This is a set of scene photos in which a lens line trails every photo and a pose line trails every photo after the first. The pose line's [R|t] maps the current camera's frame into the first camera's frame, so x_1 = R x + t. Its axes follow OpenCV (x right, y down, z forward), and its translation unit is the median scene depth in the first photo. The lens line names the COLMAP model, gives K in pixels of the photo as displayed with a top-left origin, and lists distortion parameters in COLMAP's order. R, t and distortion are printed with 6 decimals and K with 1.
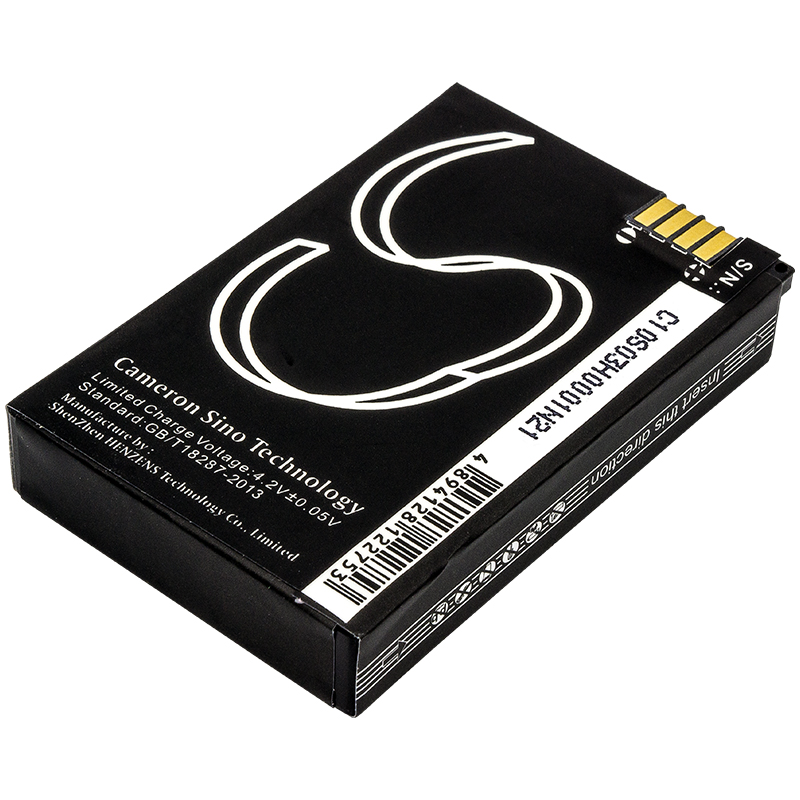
lens RADIAL K [[3475.0, 0, 401.2], [0, 3475.0, 400.4], [0, 0, 1]] dist [0.034561, 0.000000]
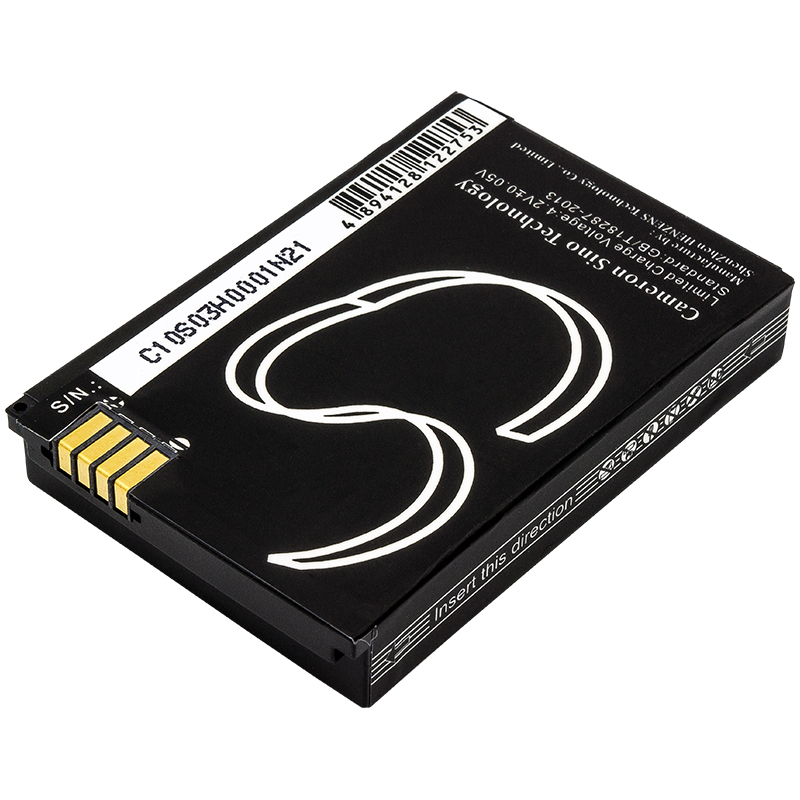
lens RADIAL K [[3475.0, 0, 401.7], [0, 3475.0, 400.6], [0, 0, 1]] dist [0.034561, 0.000000]
pose [[-0.997675, -0.055297, -0.039840, 0.045873], [-0.044844, 0.092408, 0.994711, -1.045311], [-0.051323, 0.994185, -0.094673, 1.145433]]
